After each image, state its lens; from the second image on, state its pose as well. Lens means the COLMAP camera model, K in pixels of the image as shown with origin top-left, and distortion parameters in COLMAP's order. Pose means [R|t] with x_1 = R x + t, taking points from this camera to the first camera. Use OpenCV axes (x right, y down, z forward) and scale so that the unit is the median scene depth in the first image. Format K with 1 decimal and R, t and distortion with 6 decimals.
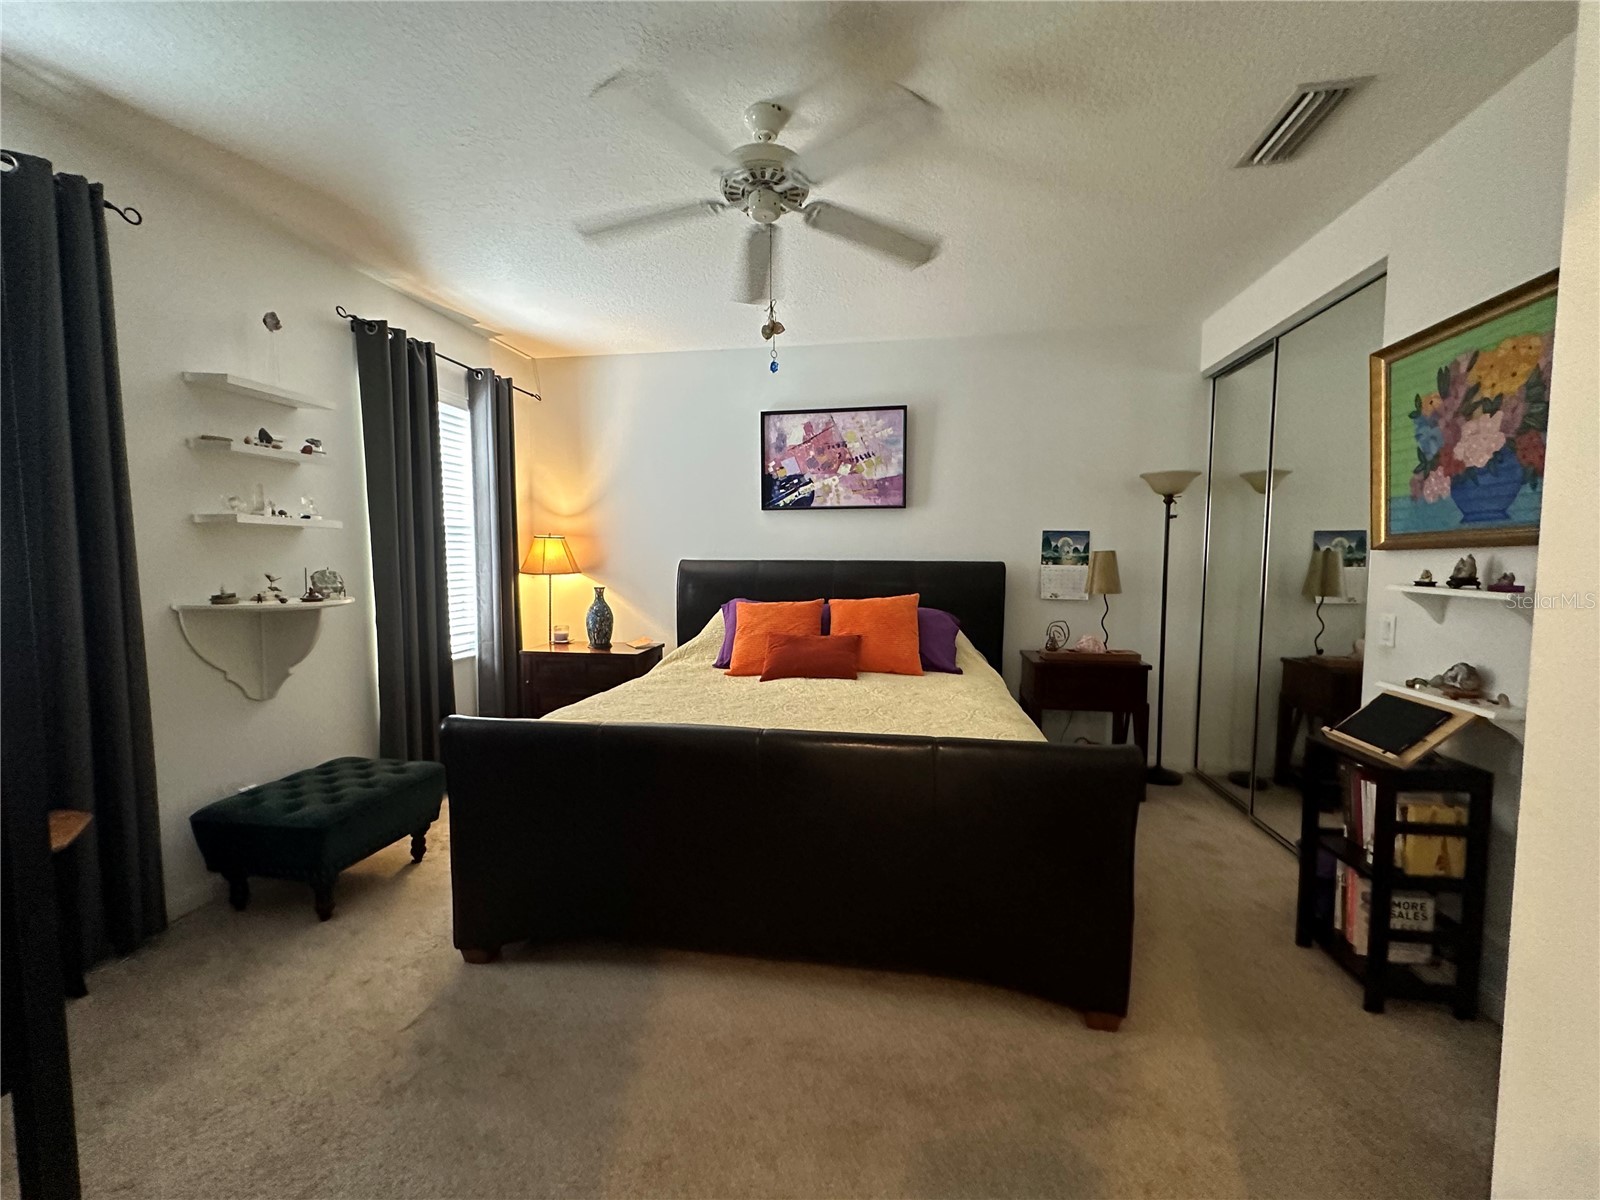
lens RADIAL K [[640.5, 0, 792.9], [0, 640.5, 599.0], [0, 0, 1]] dist [-0.002230, 0.000817]
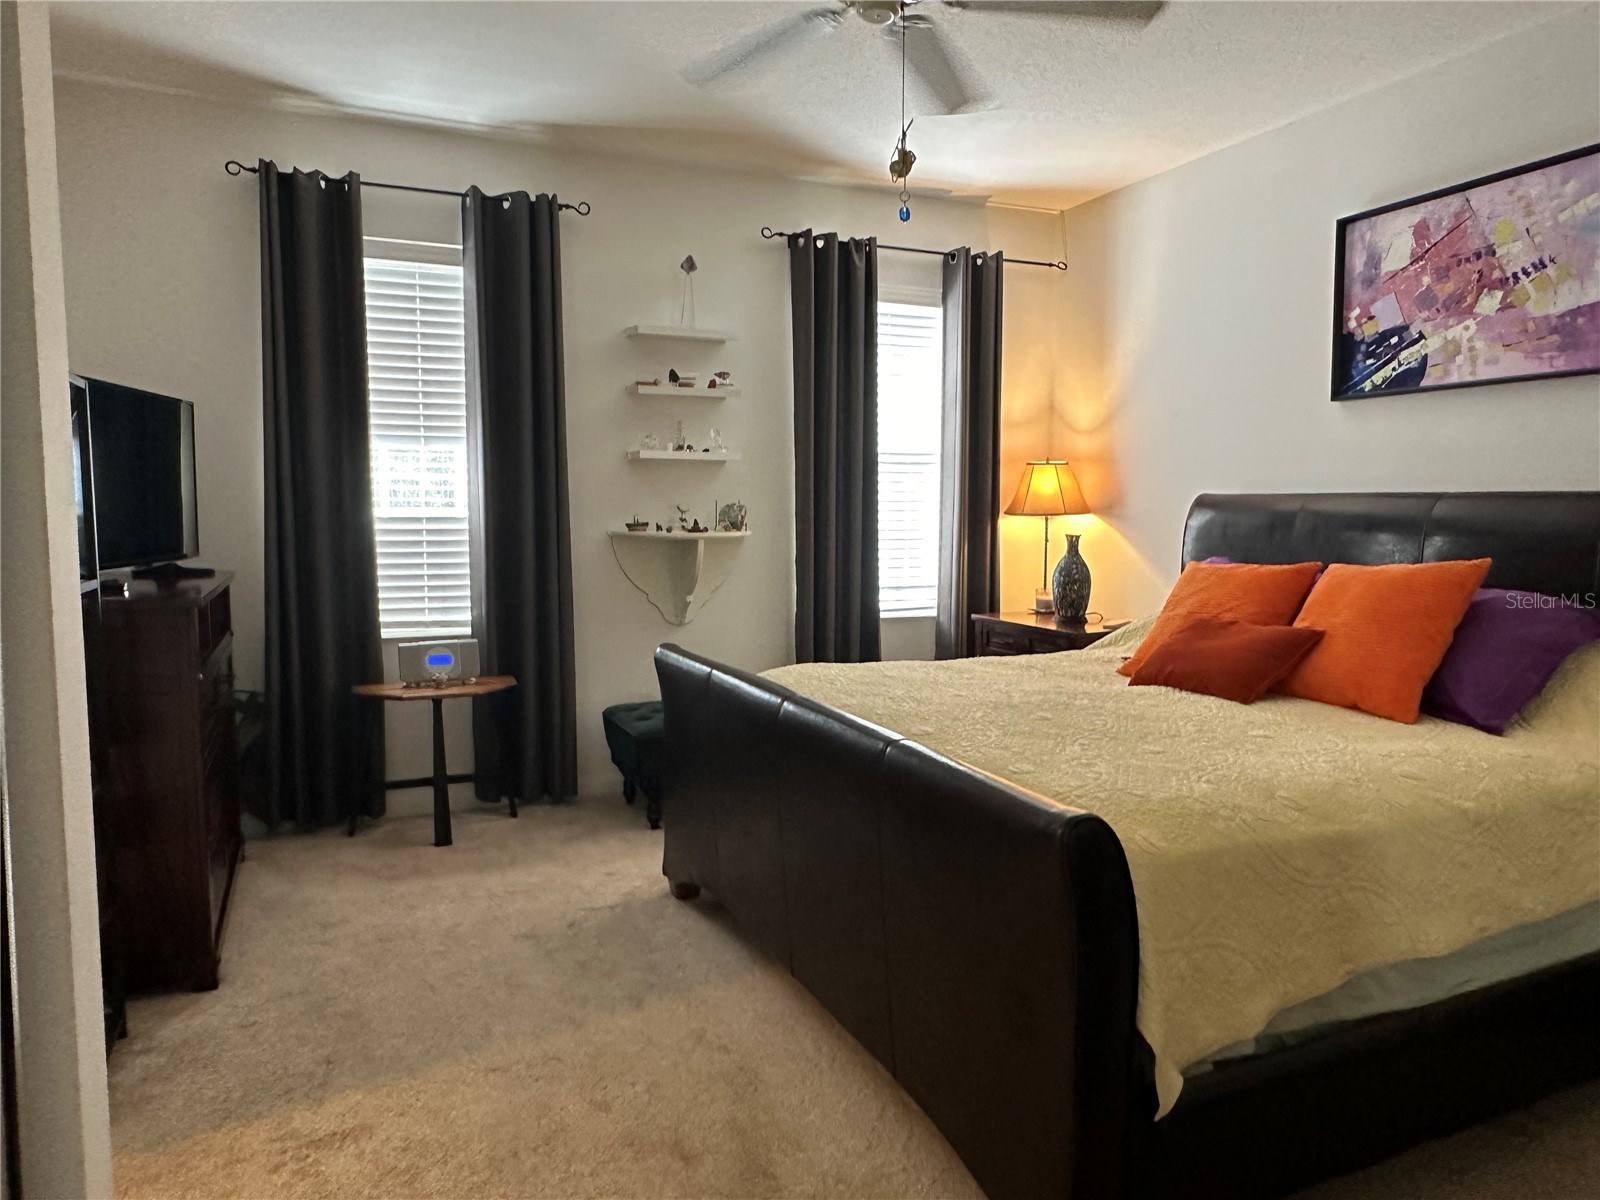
lens RADIAL K [[1061.7, 0, 793.7], [0, 1061.7, 599.7], [0, 0, 1]] dist [-0.003230, 0.001568]
pose [[0.540775, 0.075642, -0.837759, 0.504210], [-0.055888, 0.996979, 0.053942, 0.006806], [0.839309, 0.017650, 0.543369, 0.135122]]
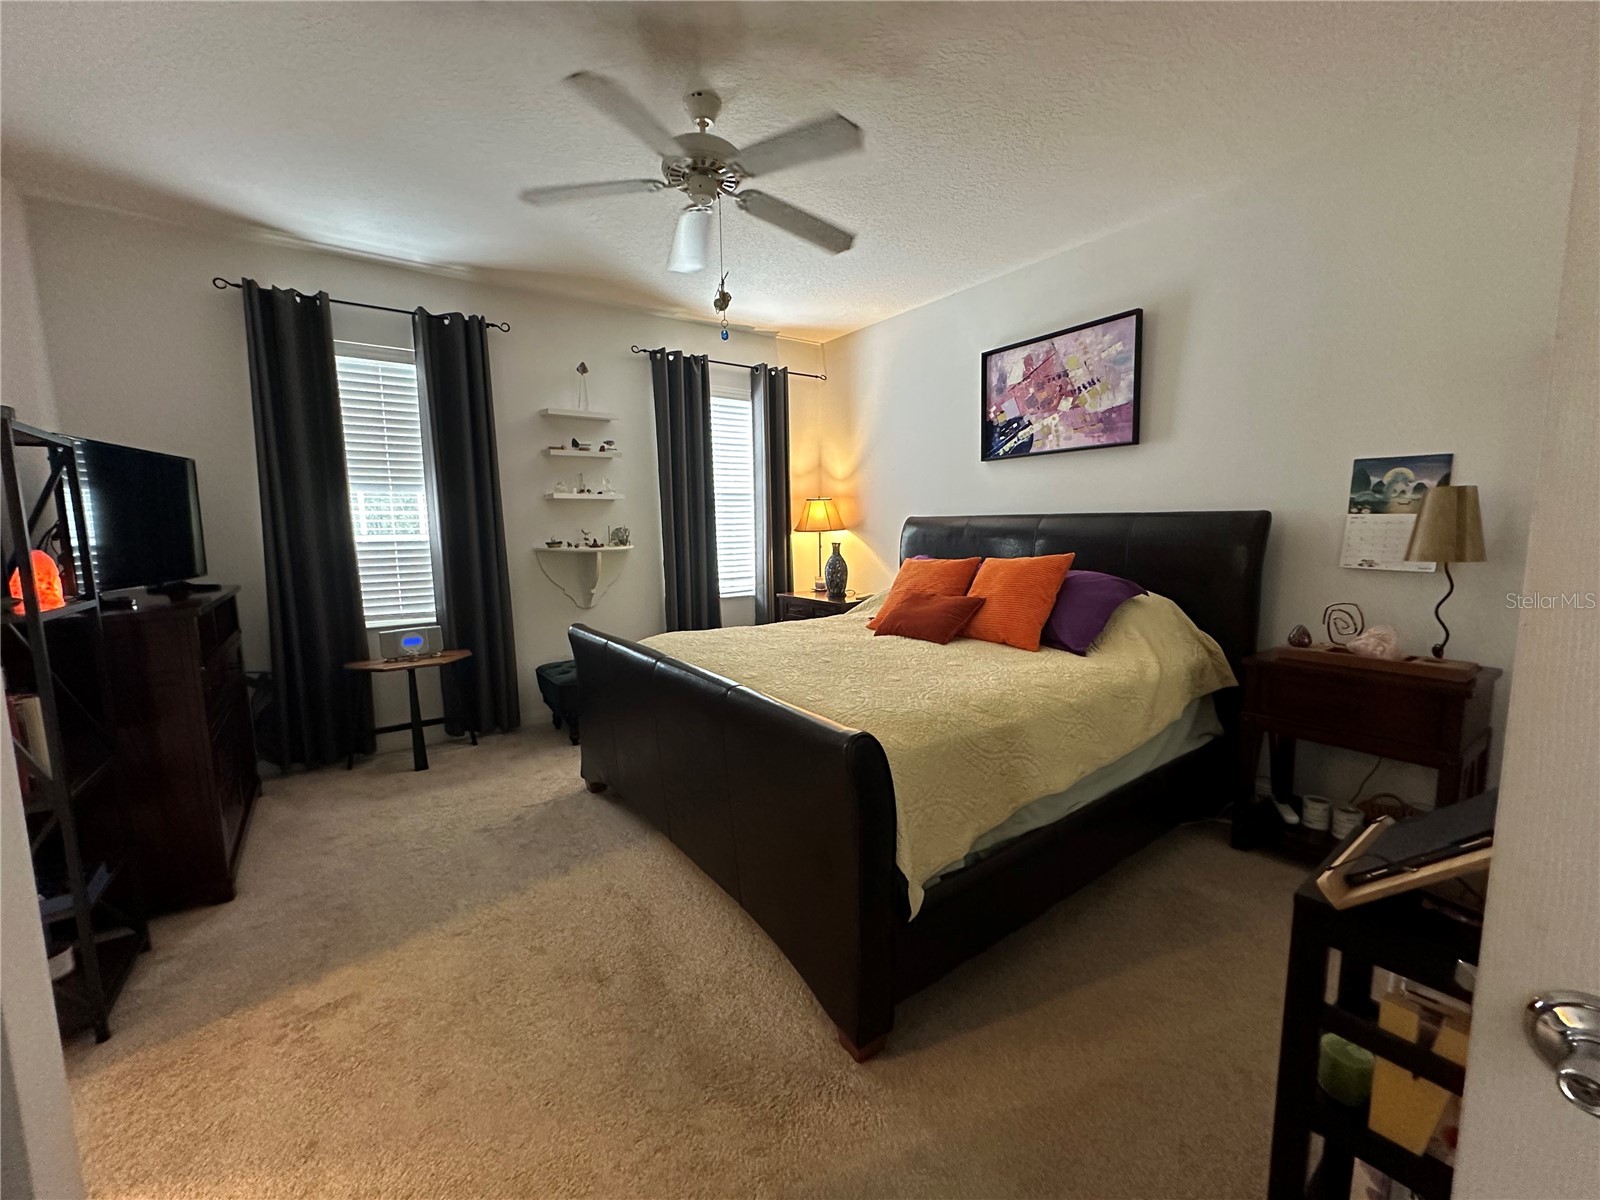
lens RADIAL K [[640.5, 0, 802.3], [0, 640.5, 599.6], [0, 0, 1]] dist [-0.002230, 0.000817]
pose [[0.705751, 0.072280, -0.704763, 0.464367], [-0.029995, 0.996938, 0.072209, 0.001633], [0.707825, -0.029822, 0.705759, 0.165781]]
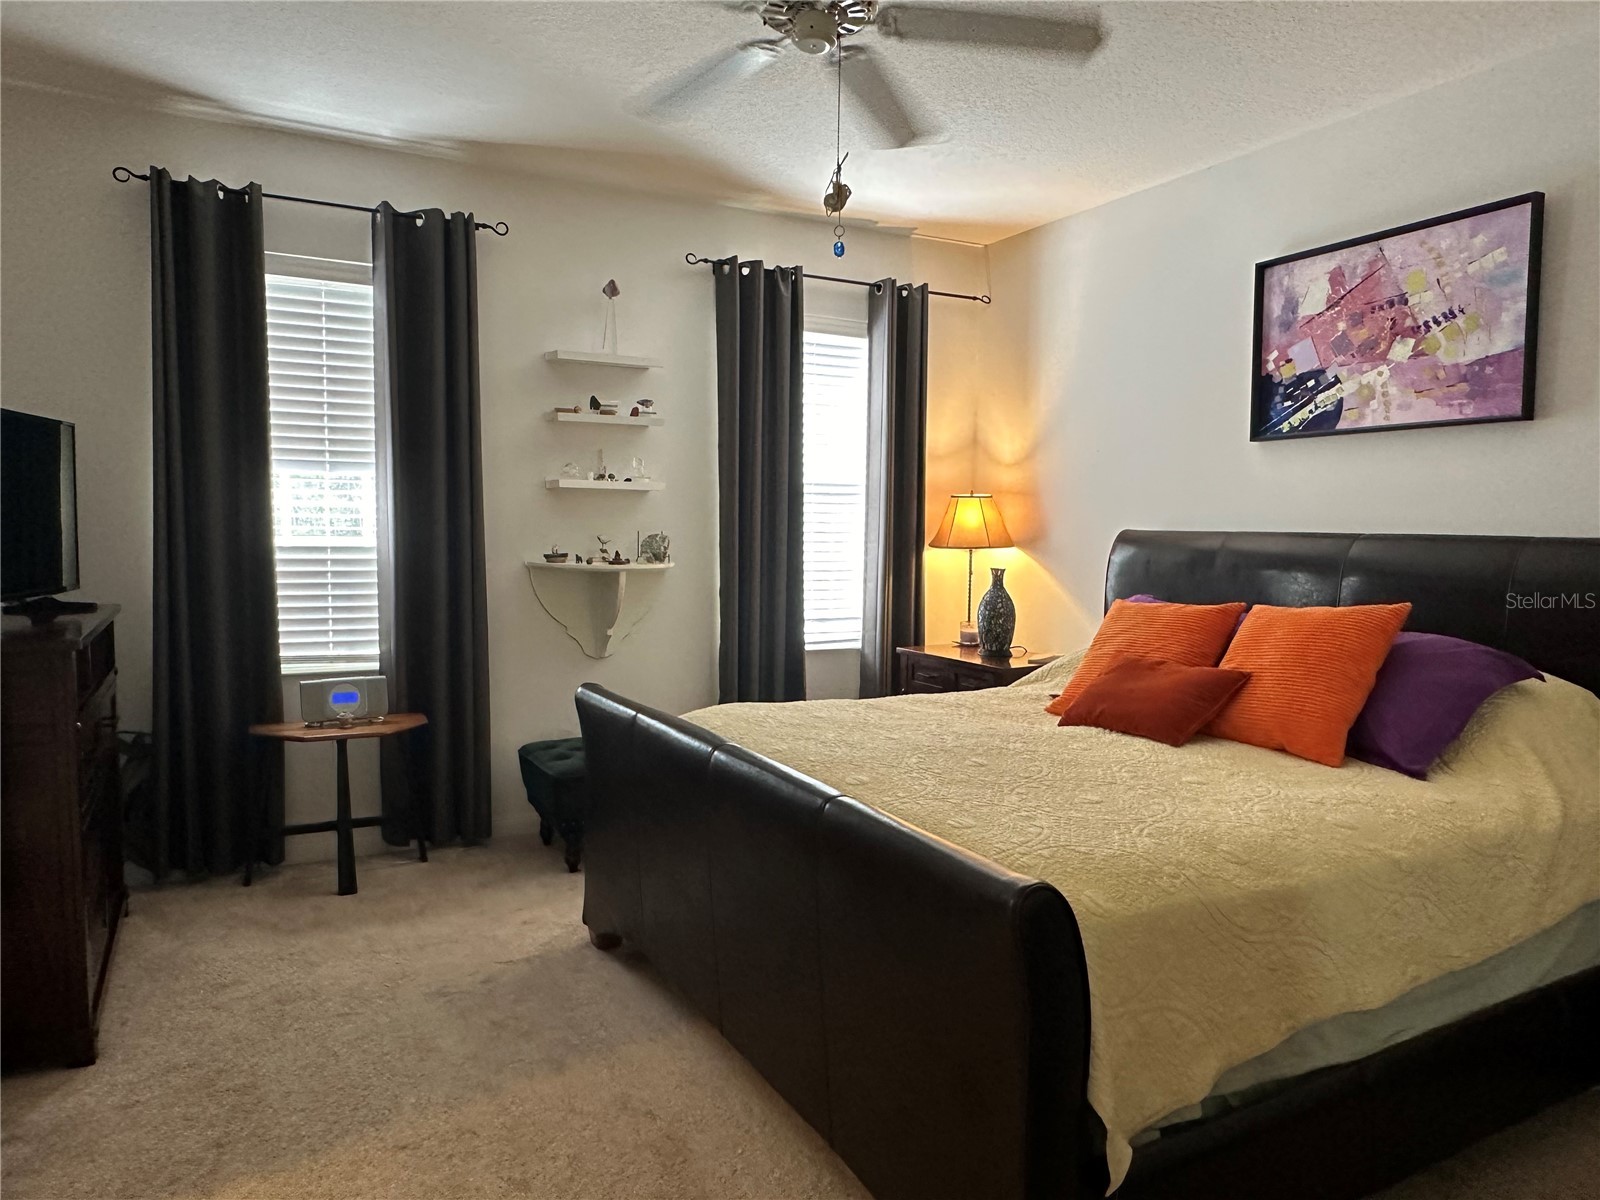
lens RADIAL K [[1061.7, 0, 793.0], [0, 1061.7, 609.7], [0, 0, 1]] dist [-0.003230, 0.001568]
pose [[0.604825, 0.069311, -0.793336, 0.479903], [-0.062615, 0.997260, 0.039390, -0.005438], [0.793893, 0.025851, 0.607508, 0.139188]]
